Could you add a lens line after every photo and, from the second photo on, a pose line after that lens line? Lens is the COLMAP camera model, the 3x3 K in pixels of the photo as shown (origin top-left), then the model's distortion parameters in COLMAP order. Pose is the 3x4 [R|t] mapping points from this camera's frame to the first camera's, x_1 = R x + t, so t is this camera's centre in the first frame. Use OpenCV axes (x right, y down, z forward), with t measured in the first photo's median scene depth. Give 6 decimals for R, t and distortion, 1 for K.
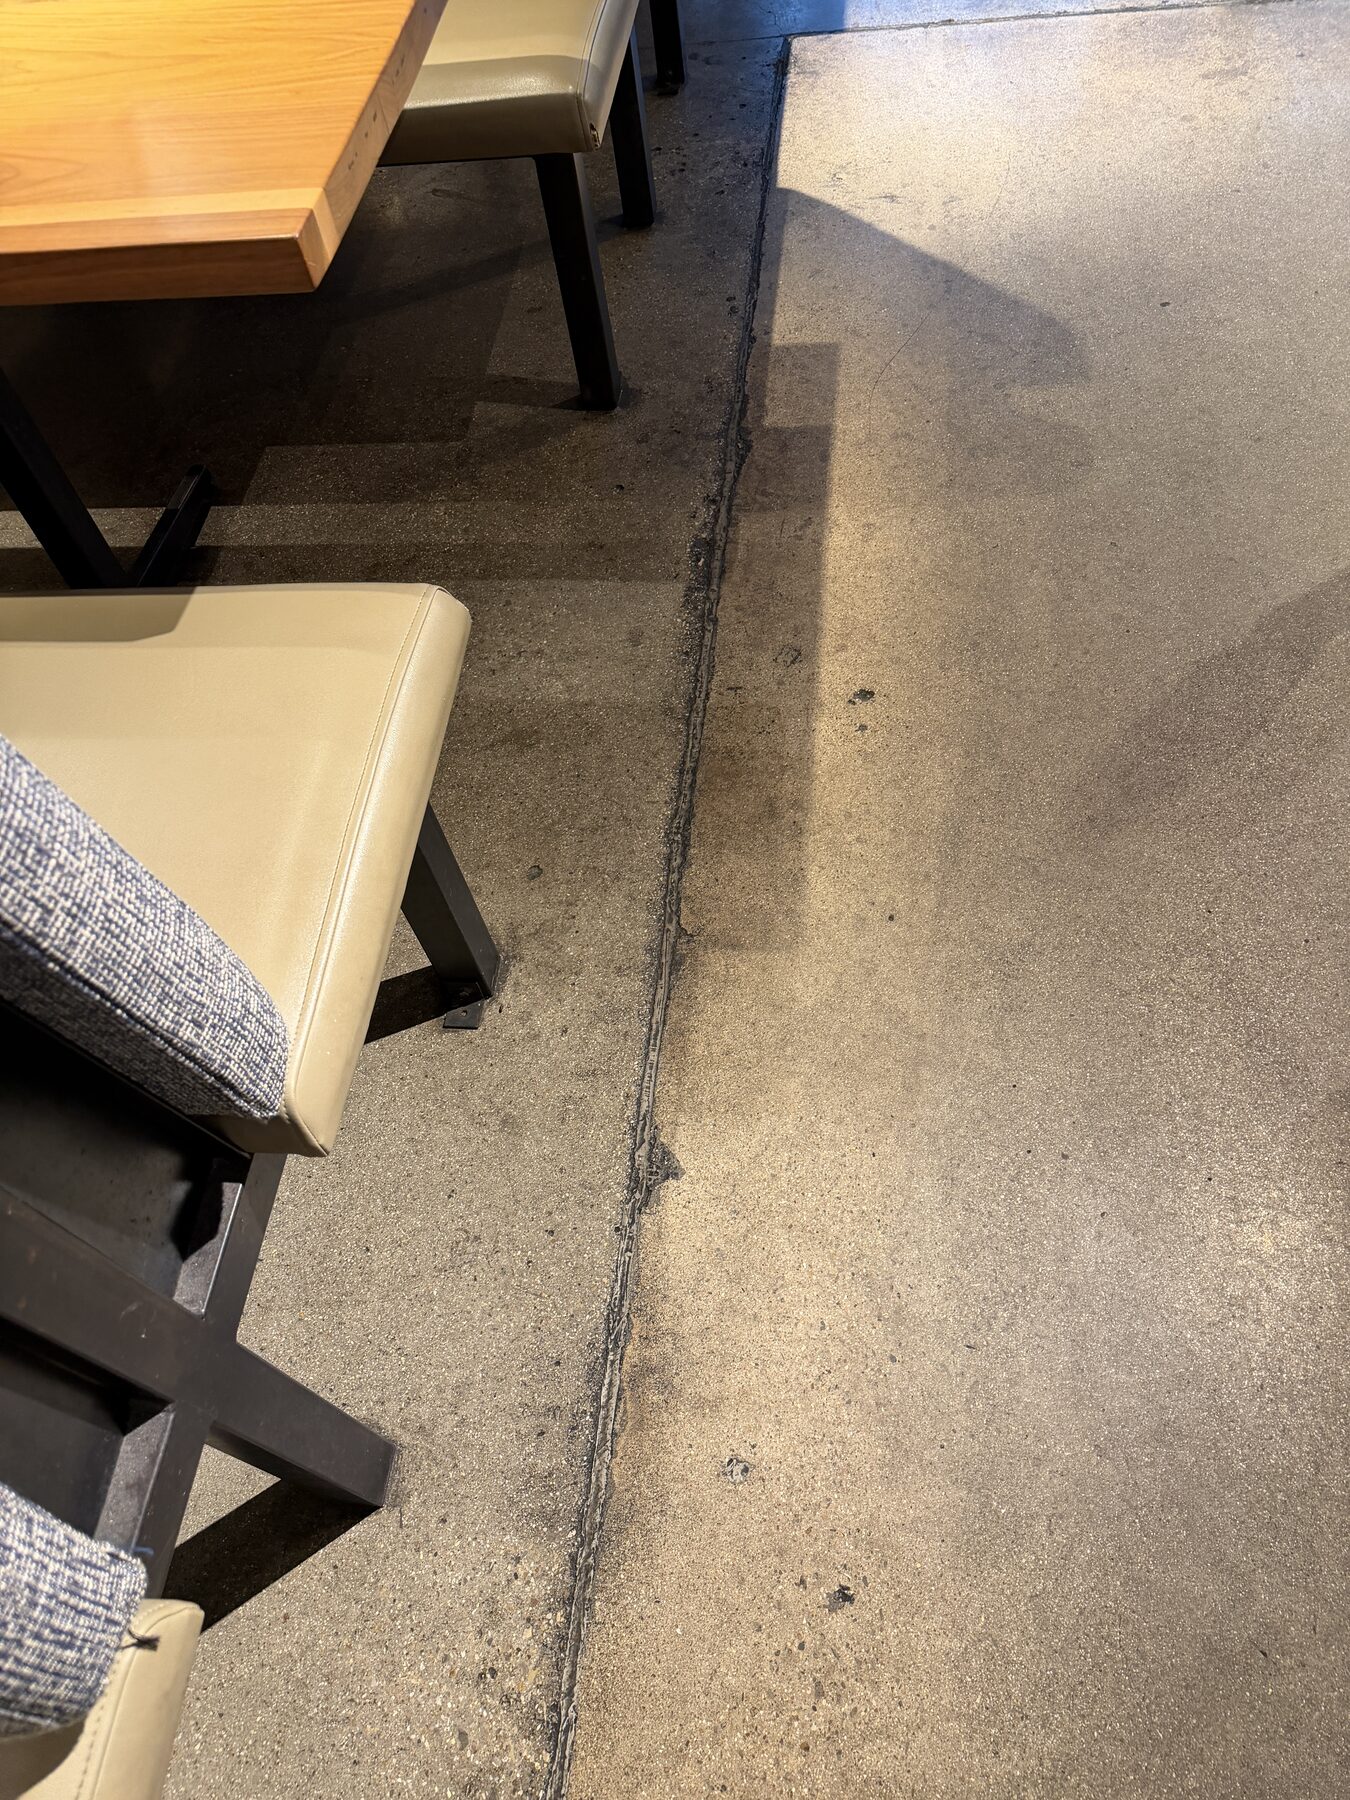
lens RADIAL K [[1270.3, 0, 677.8], [0, 1270.3, 904.3], [0, 0, 1]] dist [0.012296, -0.014391]
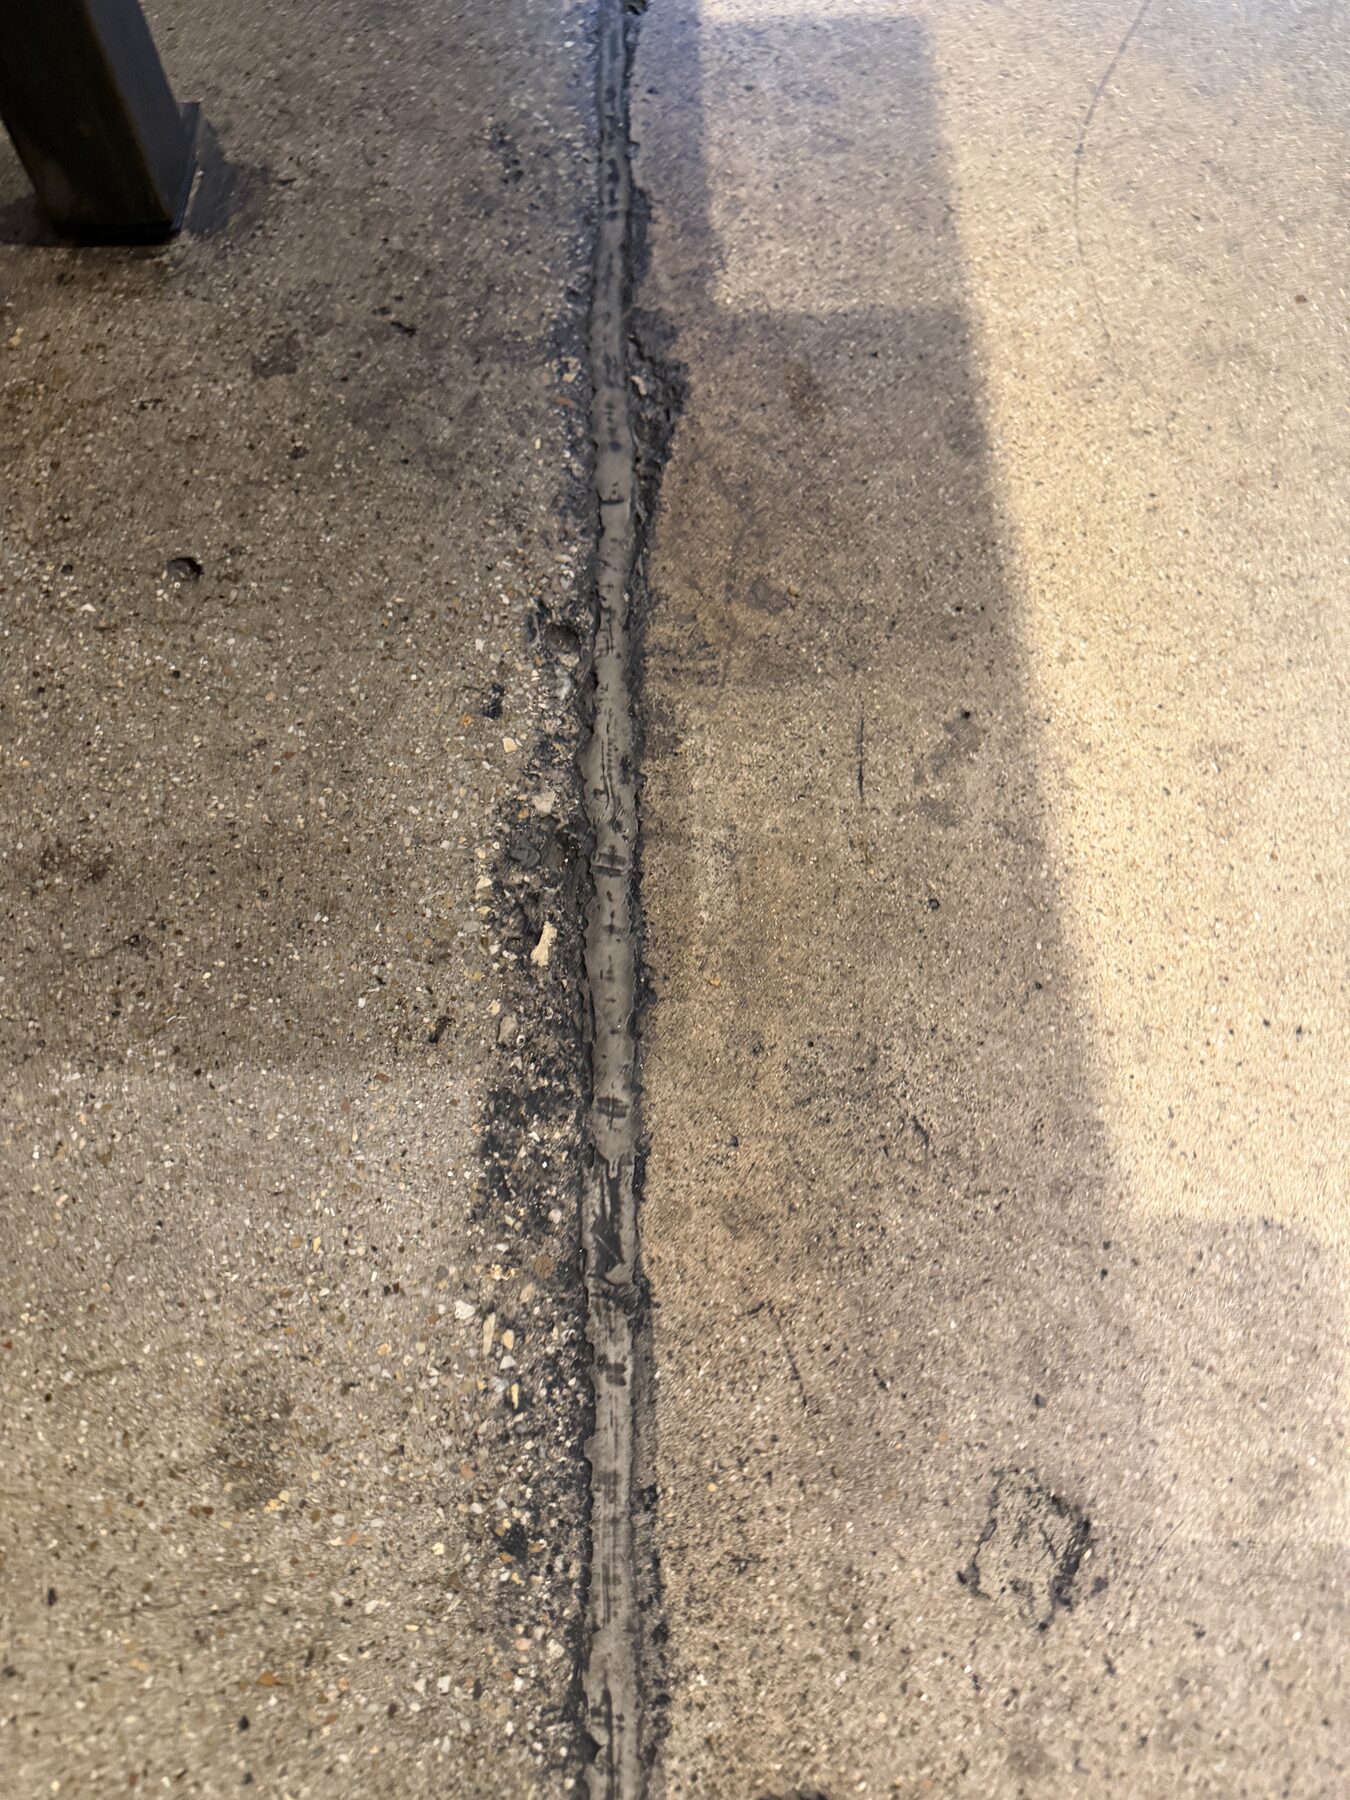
lens RADIAL K [[1270.3, 0, 677.3], [0, 1270.3, 900.9], [0, 0, 1]] dist [0.012296, -0.014391]
pose [[0.985886, -0.069624, 0.152255, 0.007750], [0.051546, 0.991481, 0.119614, -0.299588], [-0.159286, -0.110078, 0.981076, 0.760401]]
